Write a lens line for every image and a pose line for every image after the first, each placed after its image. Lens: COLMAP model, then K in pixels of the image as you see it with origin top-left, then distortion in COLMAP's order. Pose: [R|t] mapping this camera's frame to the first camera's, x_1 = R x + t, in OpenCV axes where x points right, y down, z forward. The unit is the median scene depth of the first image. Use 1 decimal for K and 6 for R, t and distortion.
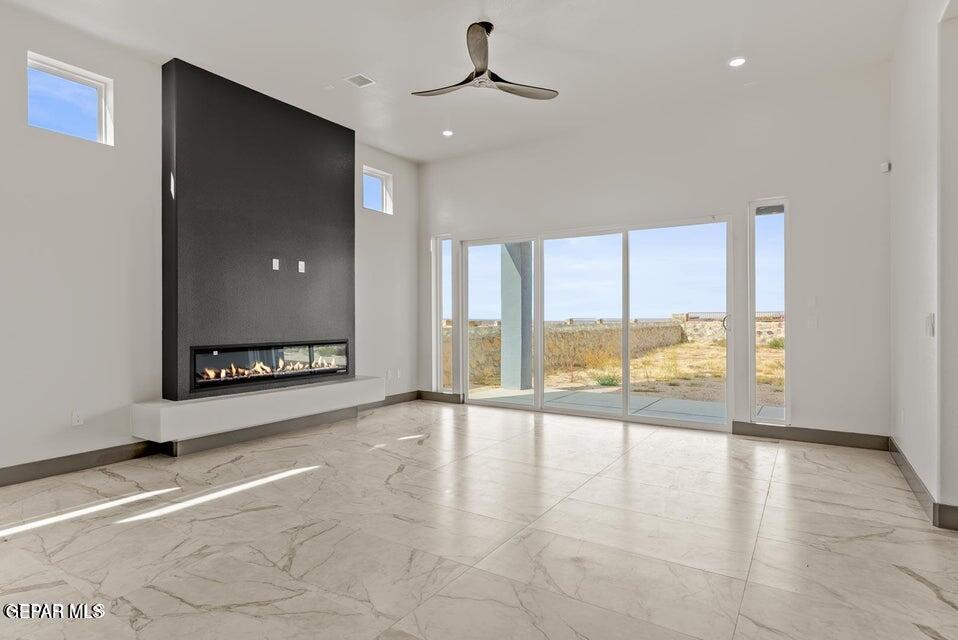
lens RADIAL K [[506.8, 0, 479.0], [0, 506.8, 320.0], [0, 0, 1]] dist [0.000335, 0.000136]
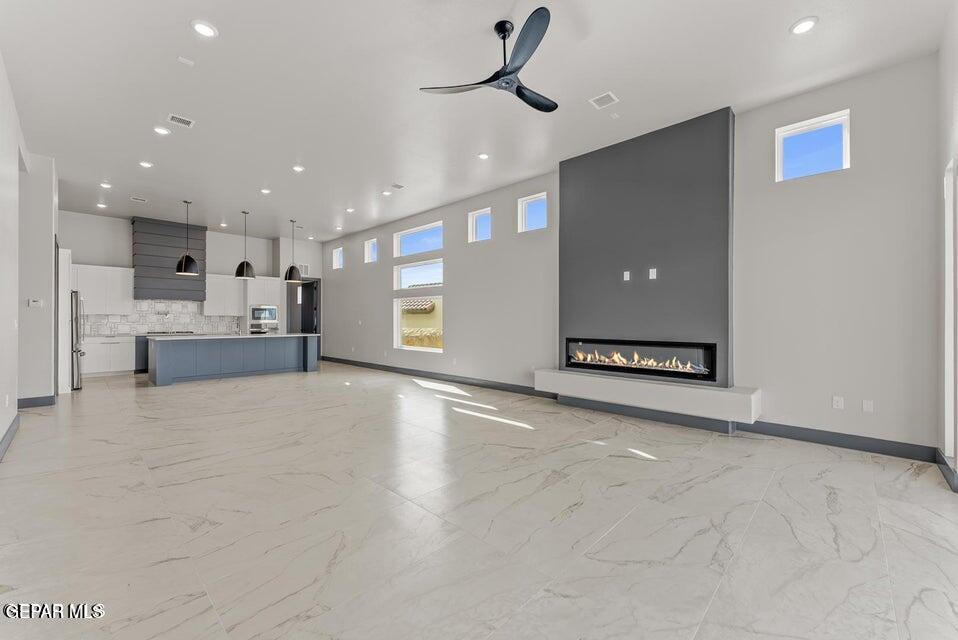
lens RADIAL K [[380.5, 0, 479.0], [0, 380.5, 320.0], [0, 0, 1]] dist [-0.000386, -0.000084]
pose [[-0.184482, -0.007816, -0.982805, 0.610043], [-0.010072, 0.999931, -0.006062, 0.008057], [0.982784, 0.008781, -0.184548, 0.904834]]
